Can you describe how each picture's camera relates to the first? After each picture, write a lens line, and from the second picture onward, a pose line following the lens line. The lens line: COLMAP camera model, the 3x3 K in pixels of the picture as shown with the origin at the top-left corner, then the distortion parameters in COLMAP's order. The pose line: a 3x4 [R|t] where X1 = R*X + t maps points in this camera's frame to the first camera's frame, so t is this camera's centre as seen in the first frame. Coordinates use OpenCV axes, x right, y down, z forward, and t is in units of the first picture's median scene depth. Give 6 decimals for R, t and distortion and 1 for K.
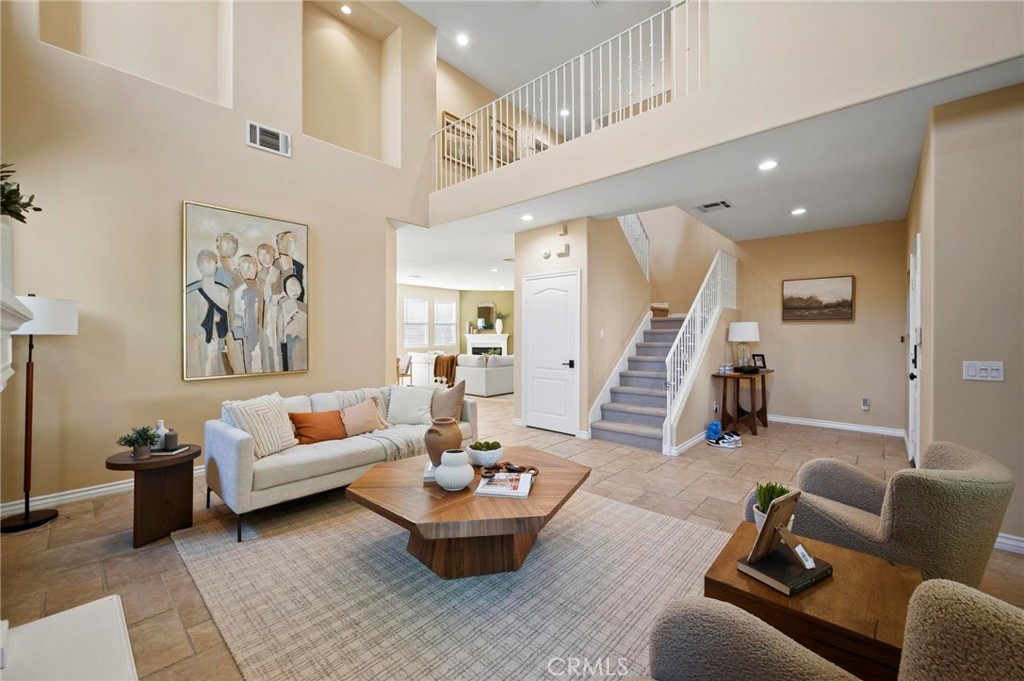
lens RADIAL K [[409.7, 0, 513.6], [0, 409.7, 339.0], [0, 0, 1]] dist [-0.000432, -0.000002]
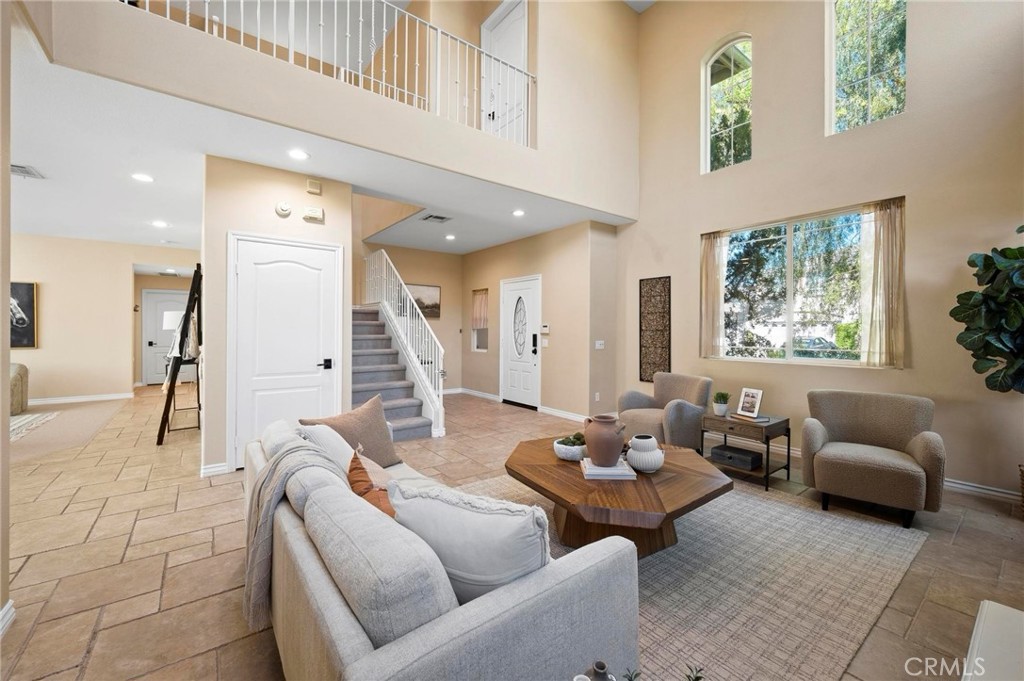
lens RADIAL K [[409.7, 0, 513.2], [0, 409.7, 332.2], [0, 0, 1]] dist [-0.000432, -0.000002]
pose [[0.182772, -0.006533, 0.983134, -1.063120], [0.002155, 0.999978, 0.006244, -0.006591], [-0.983153, 0.000977, 0.182782, 0.960474]]
